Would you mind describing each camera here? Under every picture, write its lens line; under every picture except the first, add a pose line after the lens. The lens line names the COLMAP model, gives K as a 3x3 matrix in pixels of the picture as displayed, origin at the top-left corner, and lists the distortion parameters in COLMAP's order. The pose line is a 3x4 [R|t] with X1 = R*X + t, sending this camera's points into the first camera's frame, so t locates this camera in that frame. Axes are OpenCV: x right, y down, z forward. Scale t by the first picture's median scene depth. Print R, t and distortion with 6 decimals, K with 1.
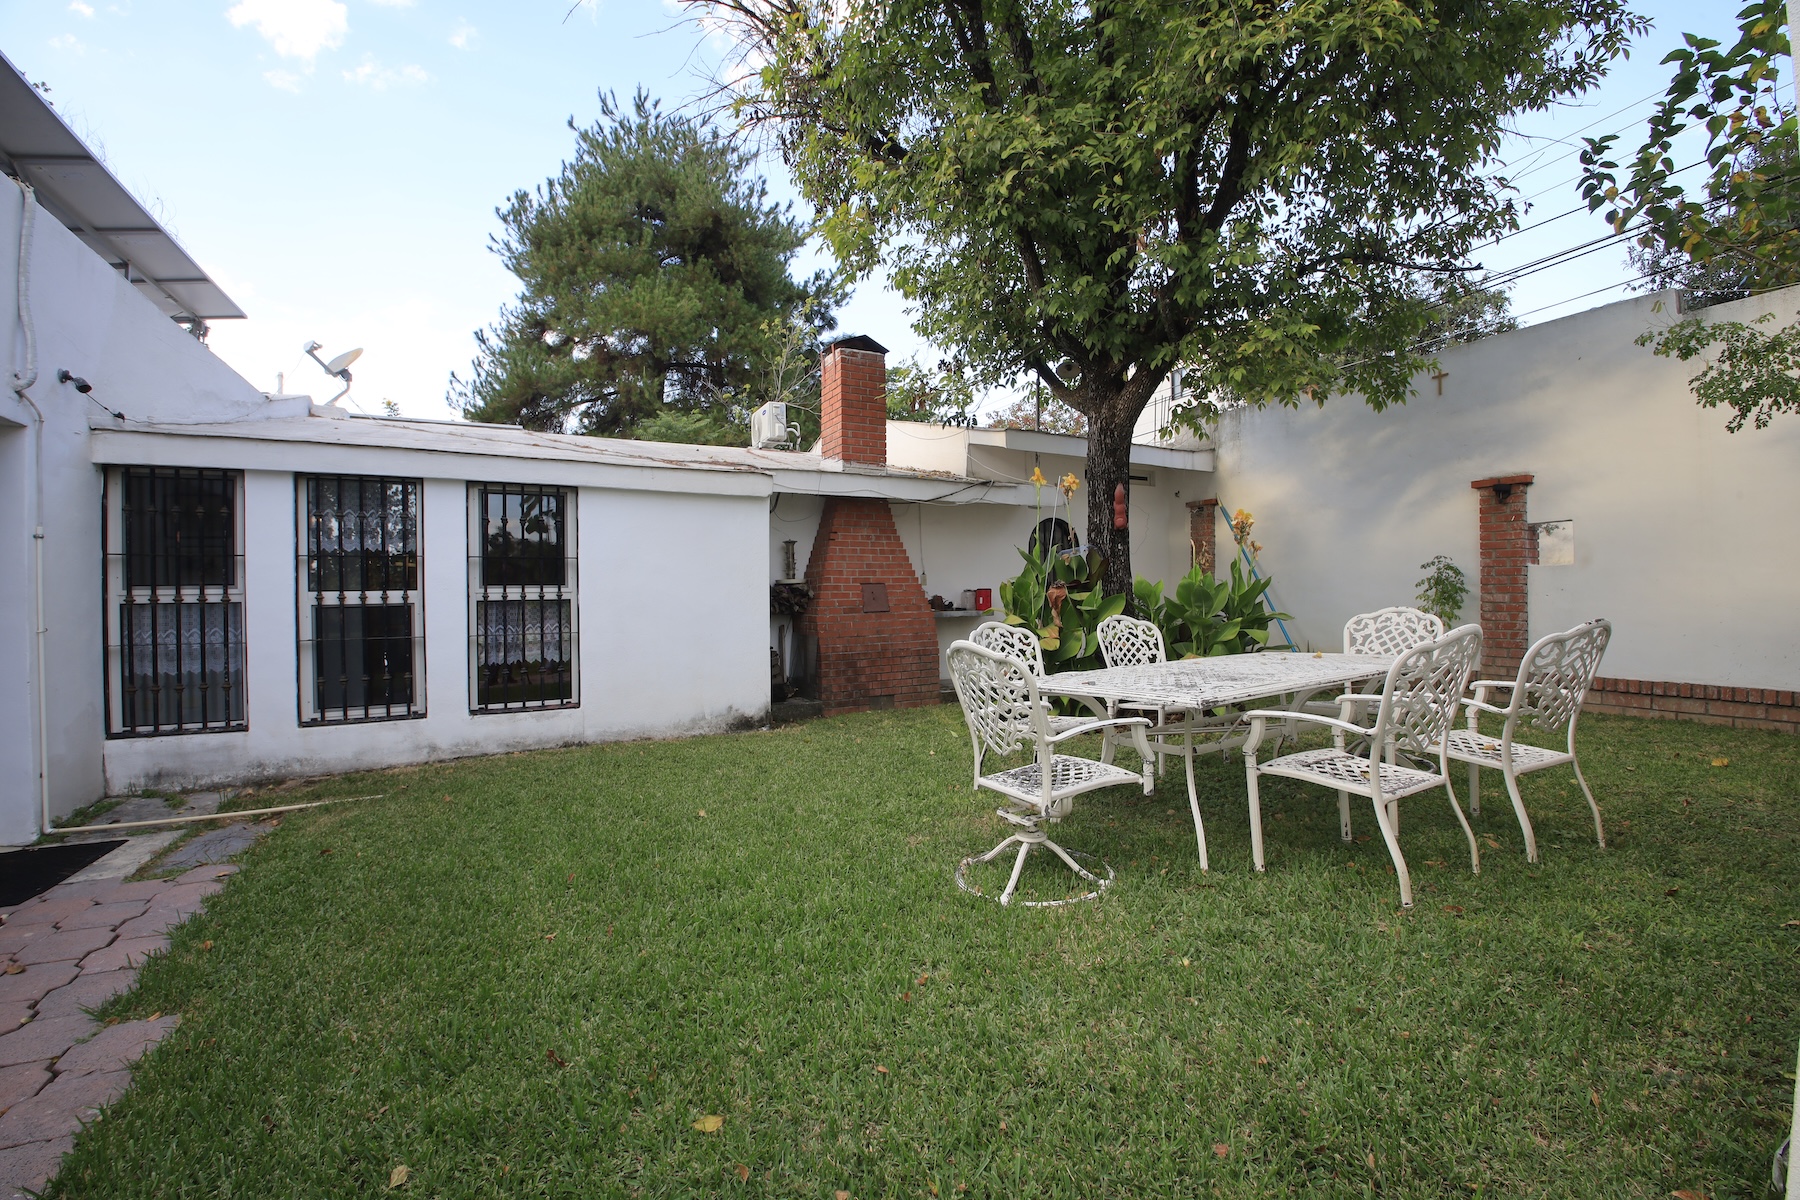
lens RADIAL K [[730.1, 0, 900.0], [0, 730.1, 600.0], [0, 0, 1]] dist [-0.043635, -0.000693]
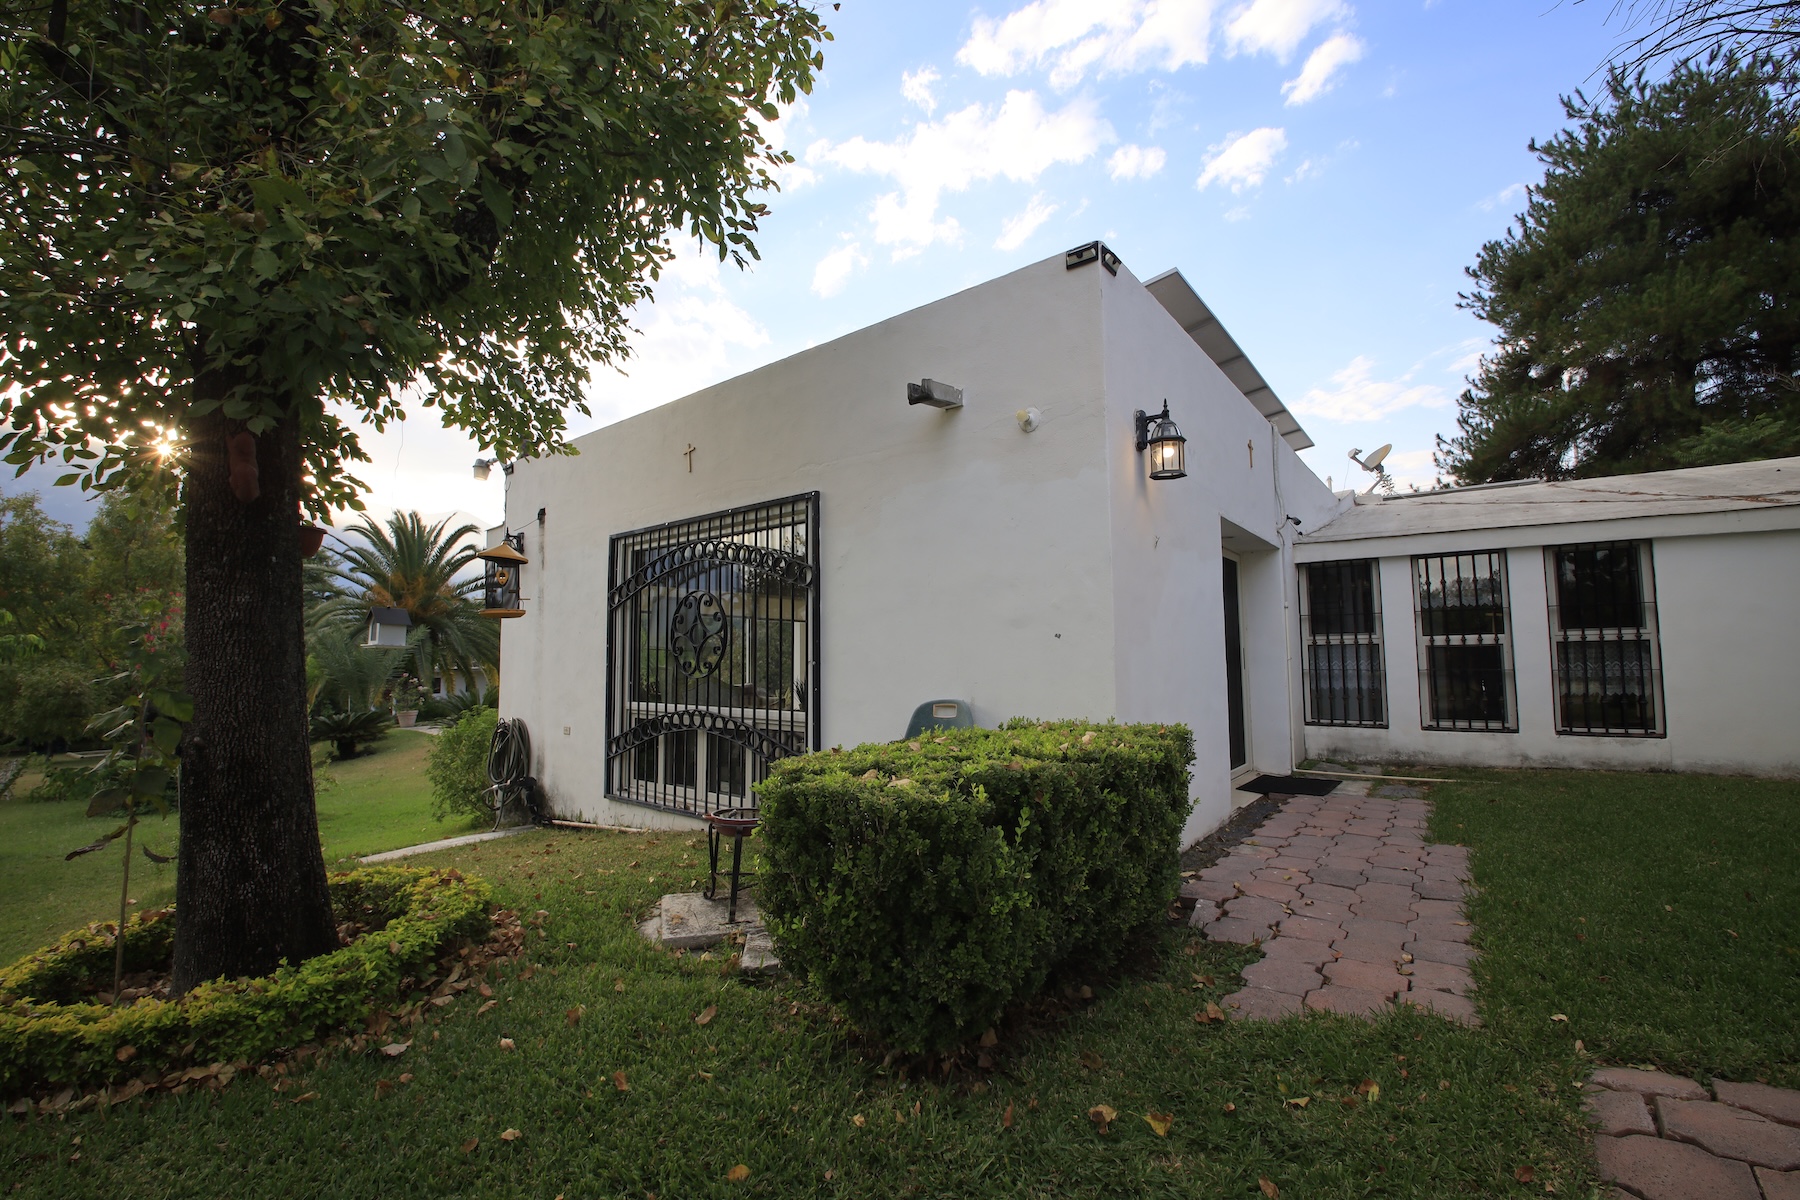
lens RADIAL K [[730.1, 0, 900.0], [0, 730.1, 600.0], [0, 0, 1]] dist [-0.043635, -0.000693]
pose [[0.387363, -0.062086, -0.919834, 0.083218], [-0.004465, 0.997592, -0.069215, 0.018123], [0.921917, 0.030919, 0.386153, -0.501033]]
